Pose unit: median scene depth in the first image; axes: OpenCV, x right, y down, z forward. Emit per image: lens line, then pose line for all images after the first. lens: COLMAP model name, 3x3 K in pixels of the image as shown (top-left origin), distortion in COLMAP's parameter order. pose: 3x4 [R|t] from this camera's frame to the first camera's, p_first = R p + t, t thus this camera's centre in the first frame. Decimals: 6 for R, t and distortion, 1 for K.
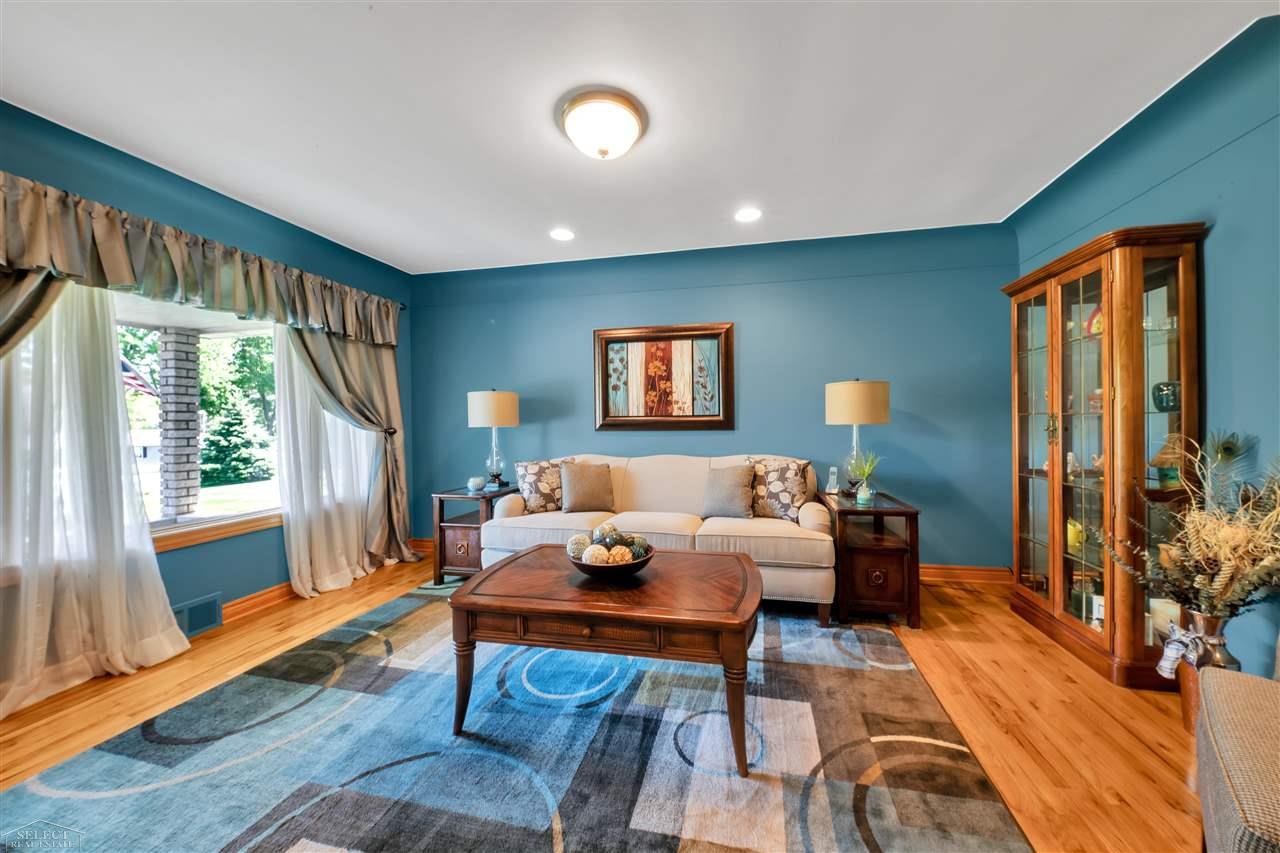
lens RADIAL K [[441.4, 0, 653.9], [0, 441.4, 428.7], [0, 0, 1]] dist [-0.002680, -0.003540]
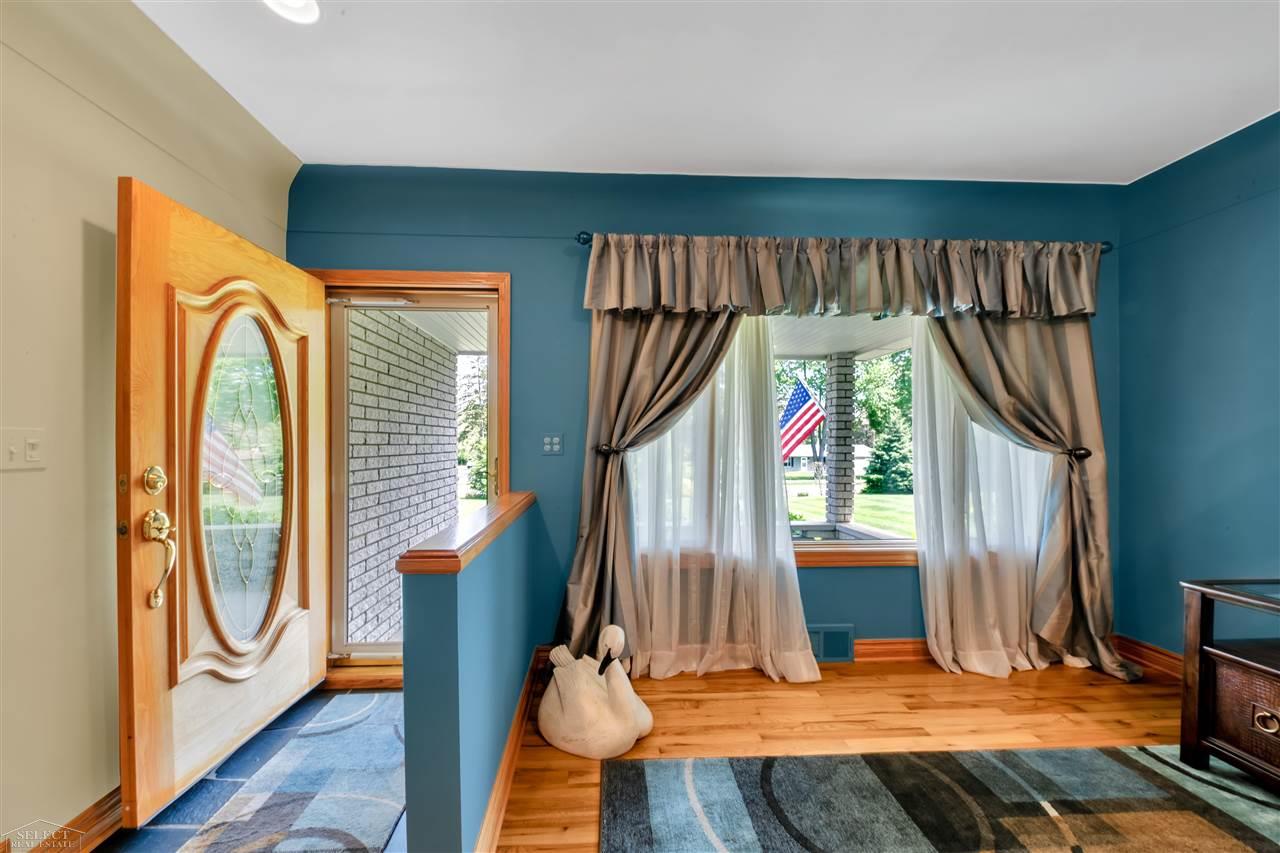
lens RADIAL K [[441.4, 0, 631.5], [0, 441.4, 438.6], [0, 0, 1]] dist [-0.002680, -0.003540]
pose [[0.260765, 0.002051, -0.965400, -0.198524], [-0.017831, 0.999837, -0.002692, -0.003531], [0.965238, 0.017916, 0.260759, 0.272096]]
